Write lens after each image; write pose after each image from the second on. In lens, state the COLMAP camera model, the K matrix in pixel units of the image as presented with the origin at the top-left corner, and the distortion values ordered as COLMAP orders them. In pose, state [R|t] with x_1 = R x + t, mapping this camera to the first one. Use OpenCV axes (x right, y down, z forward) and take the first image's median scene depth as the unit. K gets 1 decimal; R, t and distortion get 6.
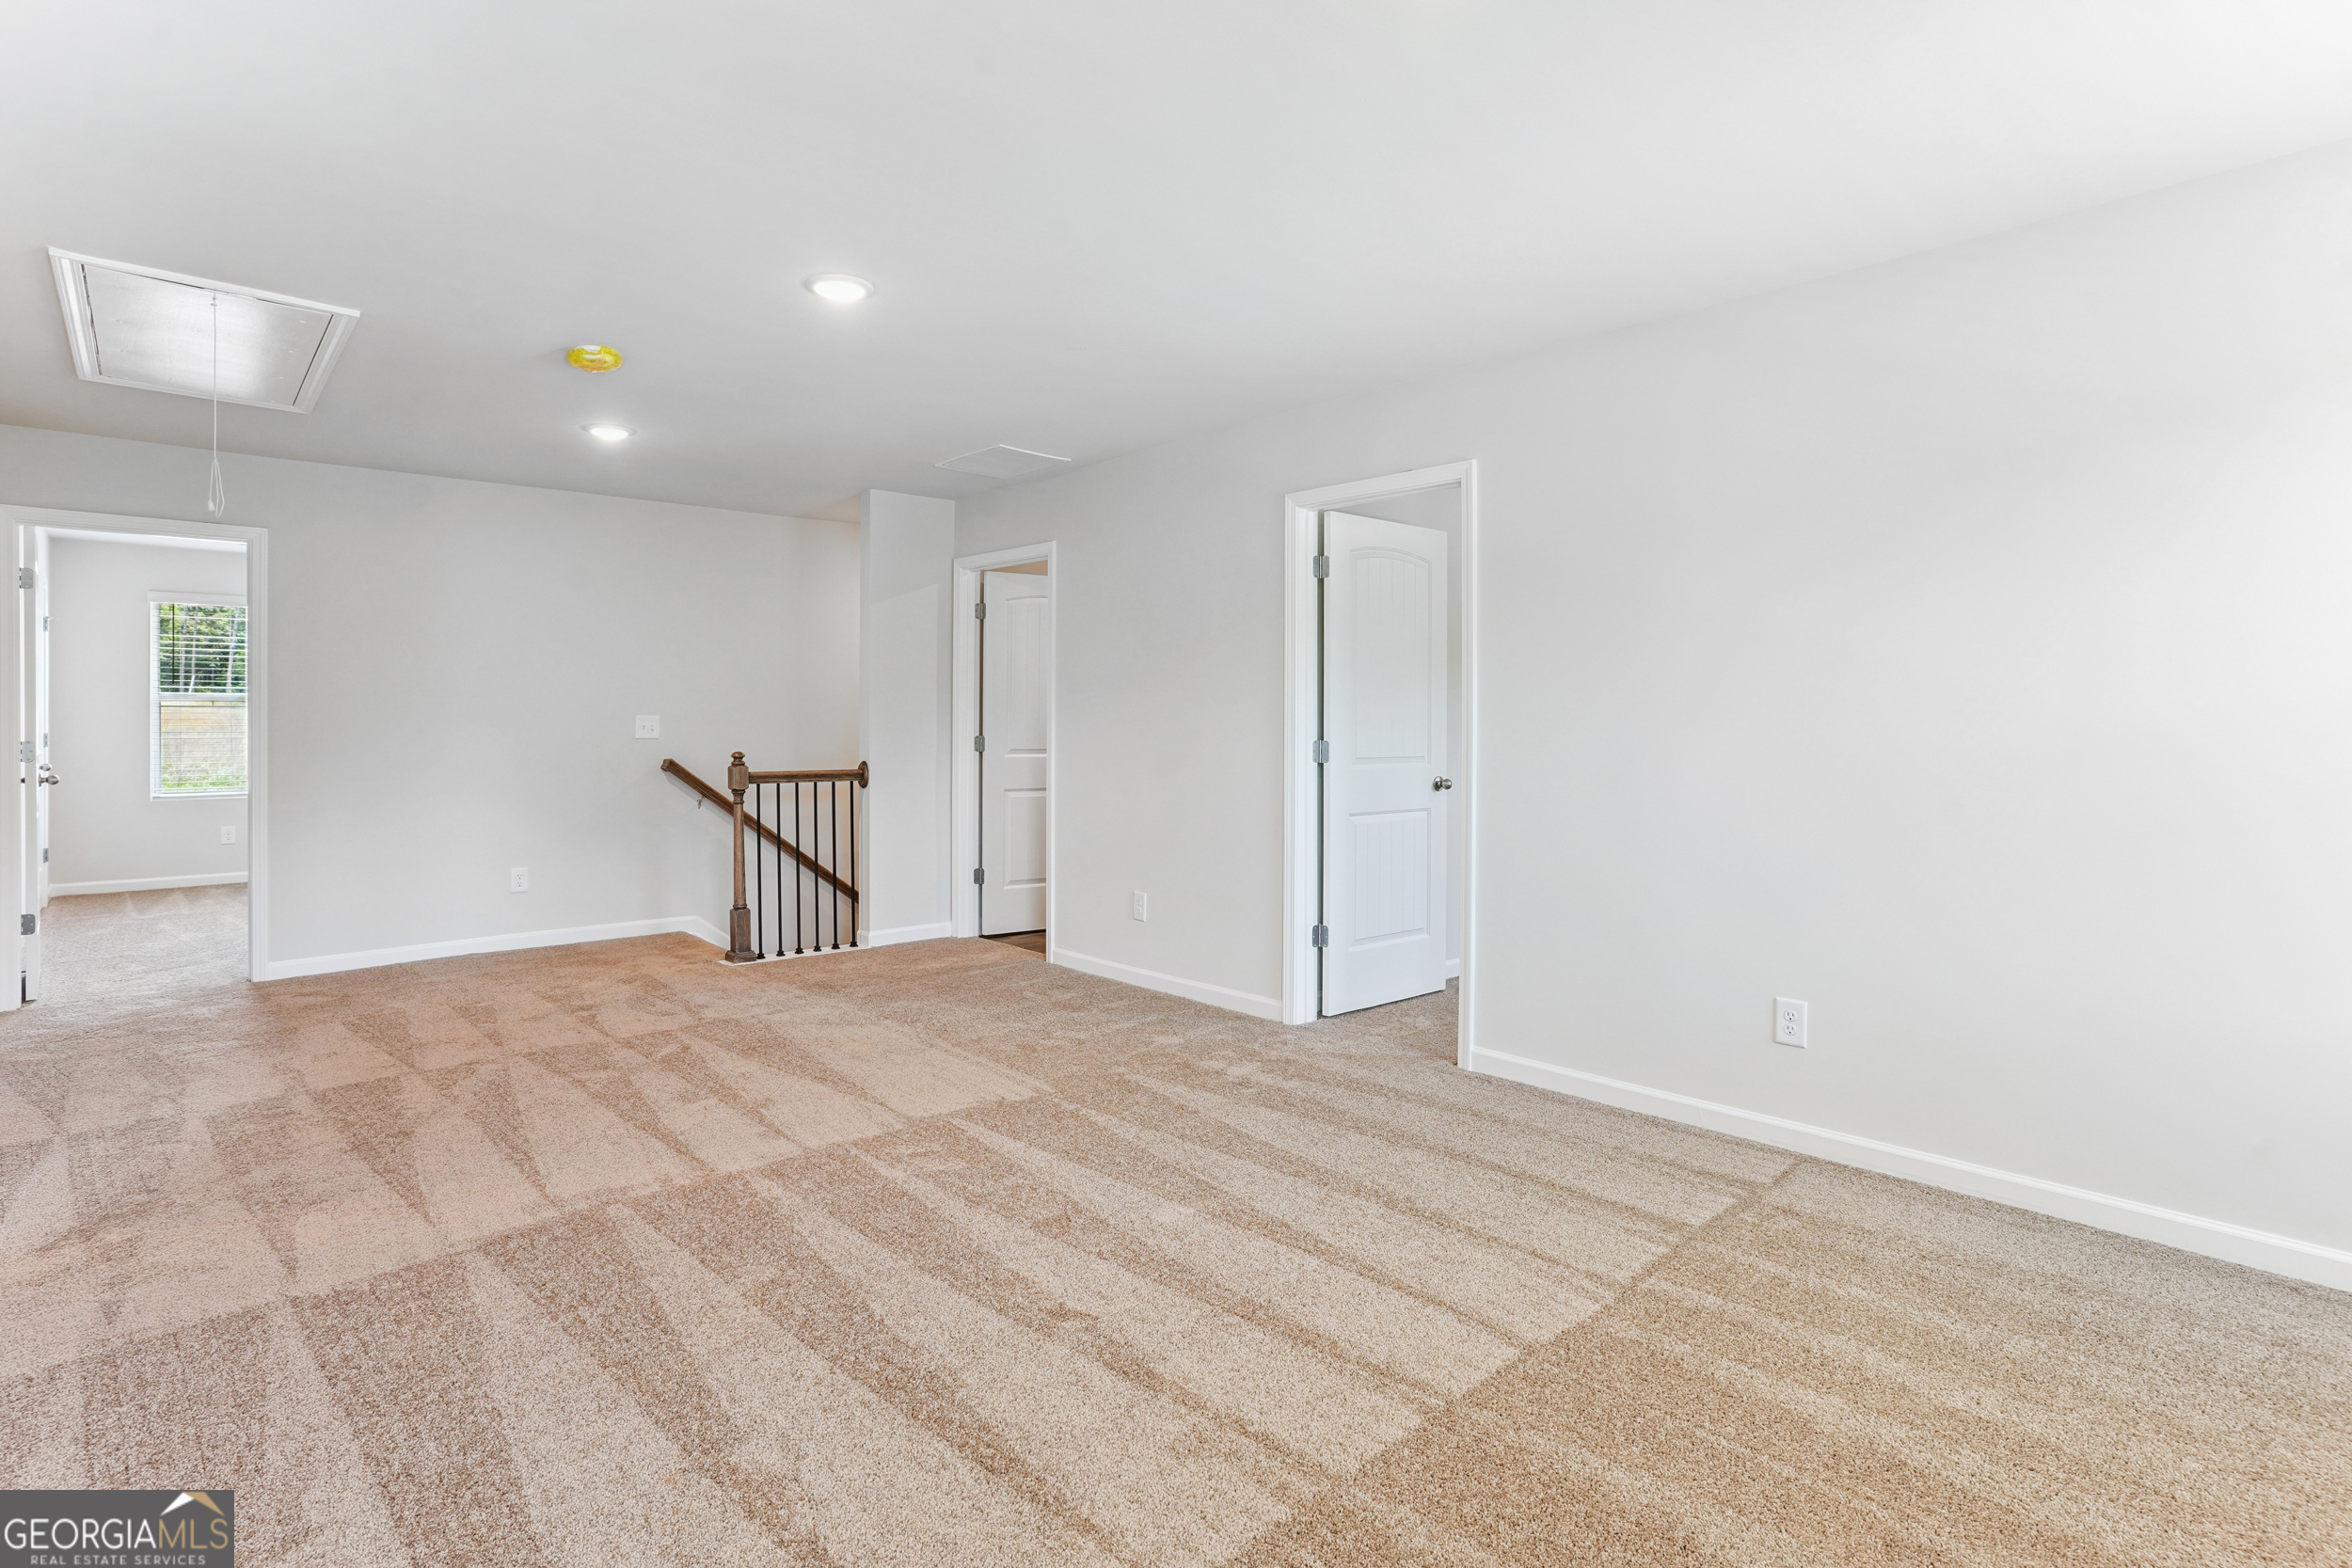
lens RADIAL K [[1174.0, 0, 1219.6], [0, 1174.0, 716.1], [0, 0, 1]] dist [-0.055544, 0.032318]
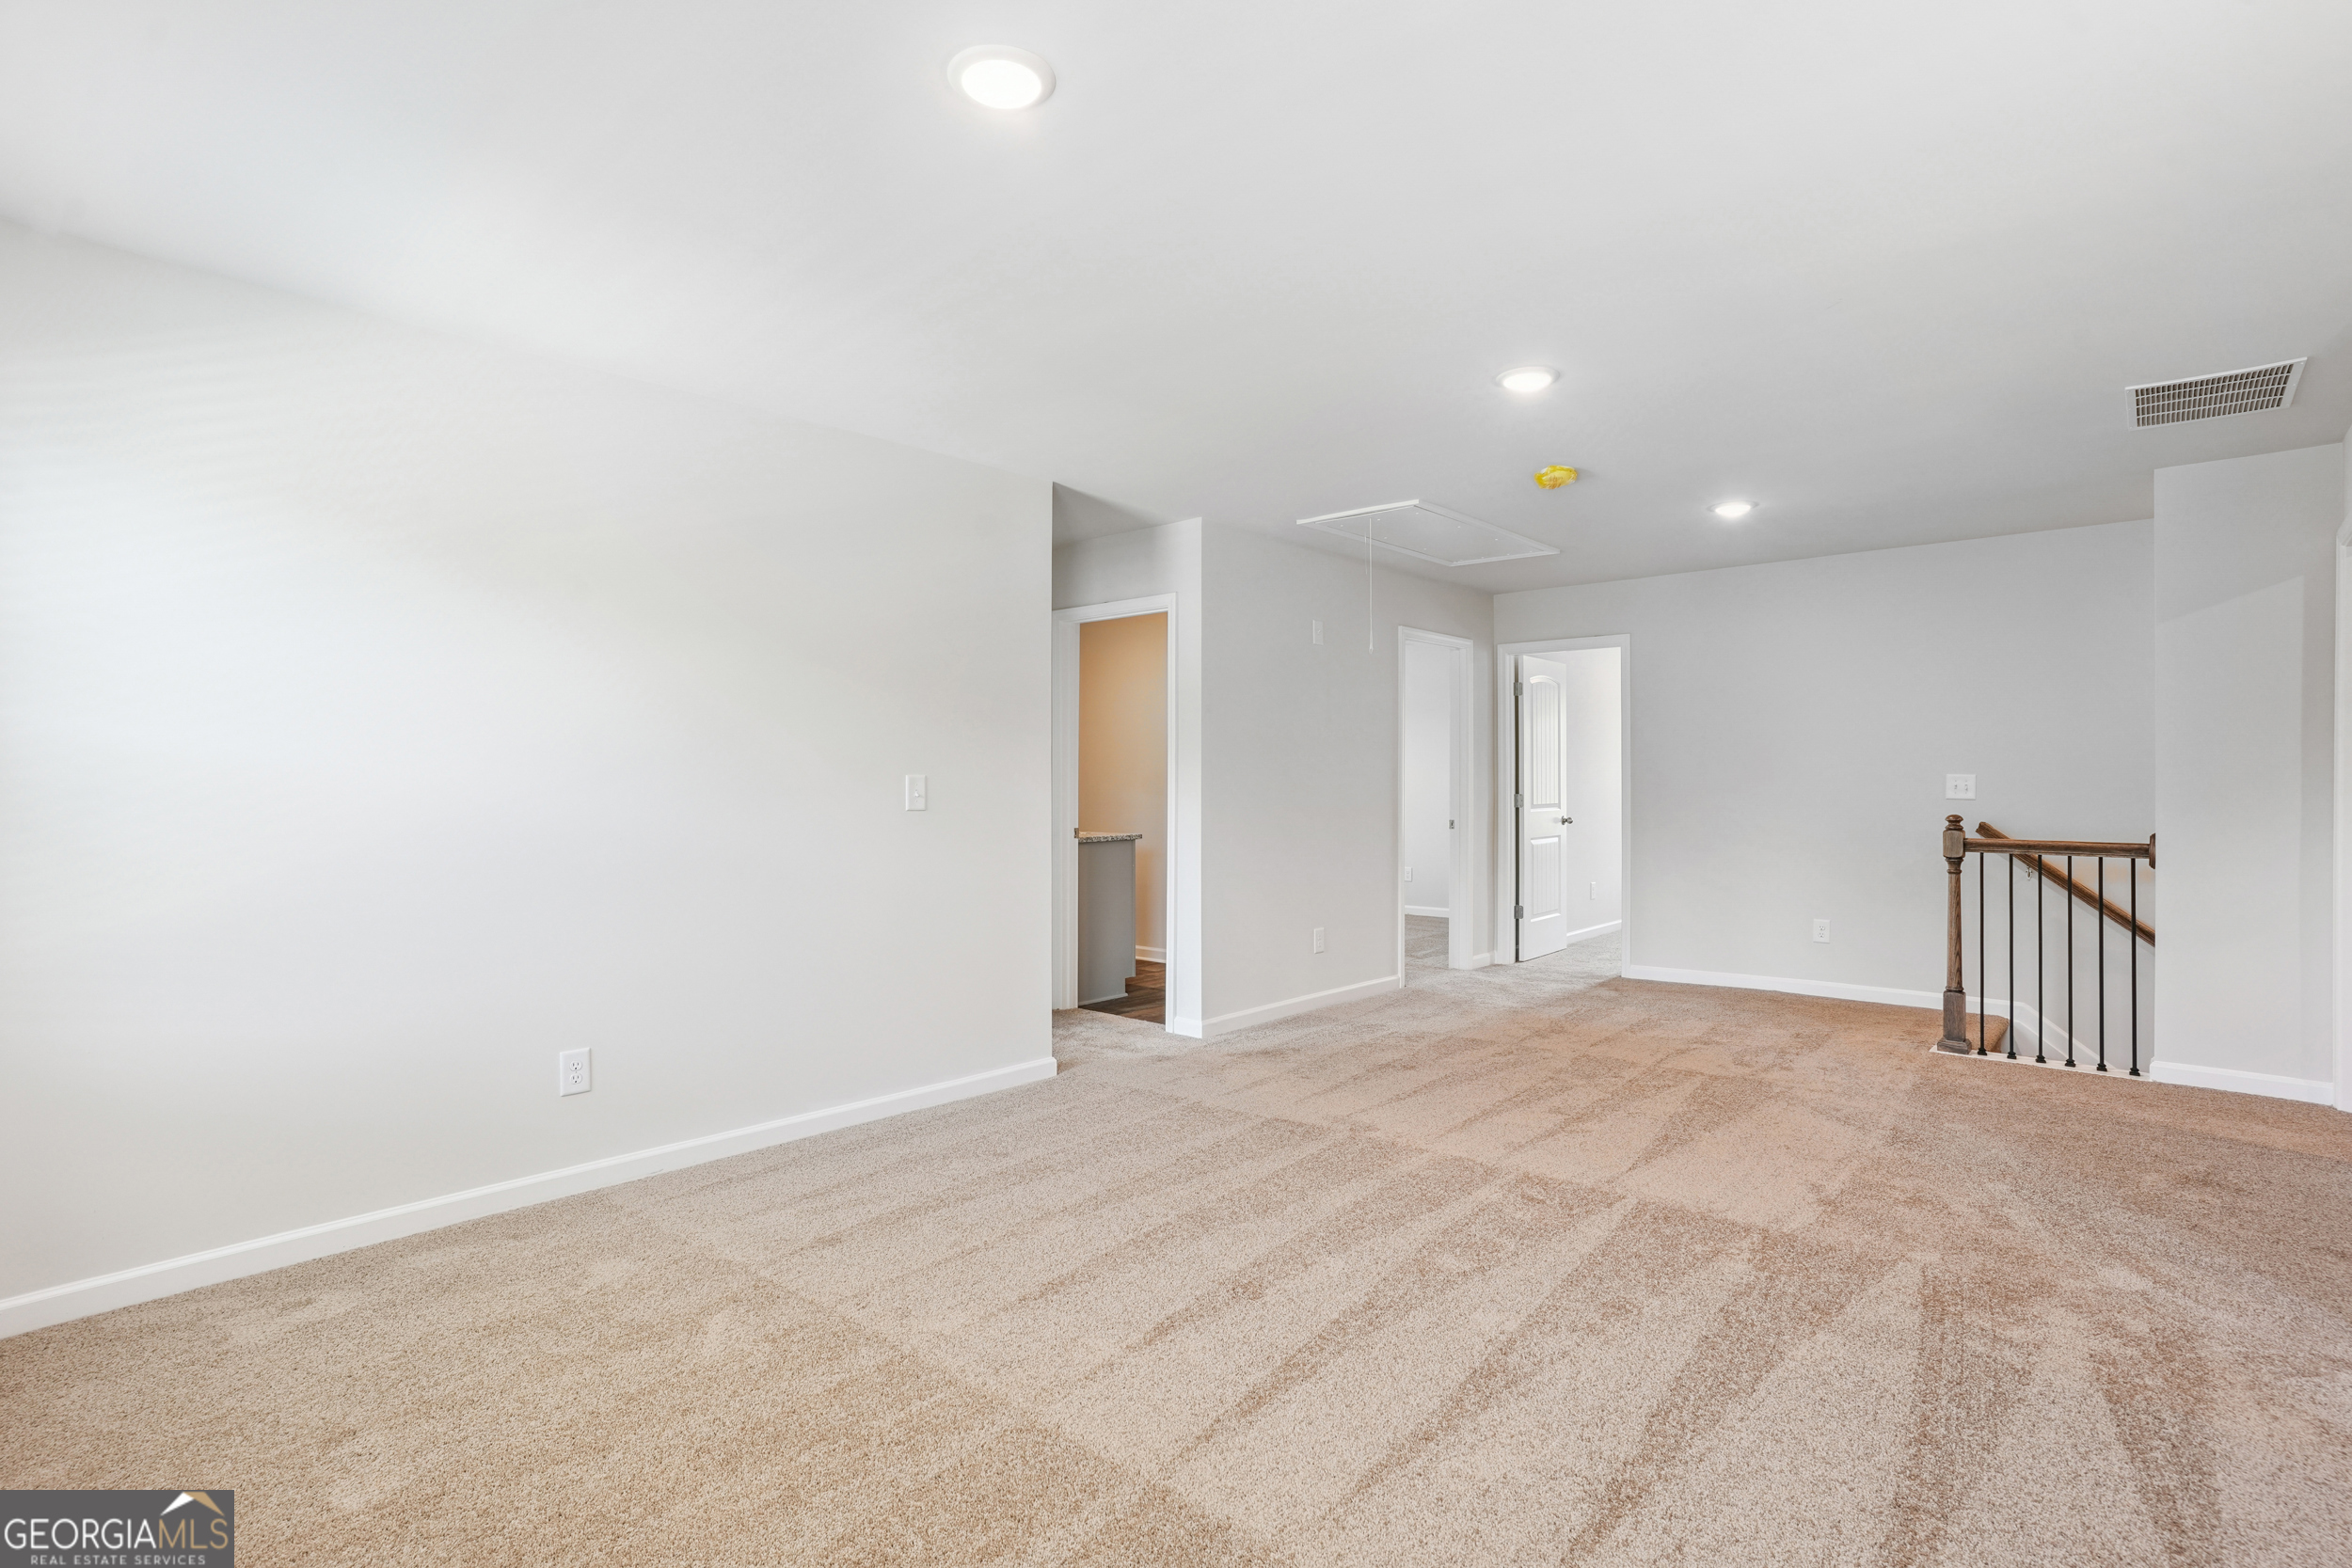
lens RADIAL K [[1198.5, 0, 1176.0], [0, 1198.5, 784.0], [0, 0, 1]] dist [-0.057466, 0.033386]
pose [[0.067636, 0.002118, -0.997708, 0.717098], [0.005752, 0.999980, 0.002513, 0.002861], [0.997693, -0.005909, 0.067623, 0.570555]]
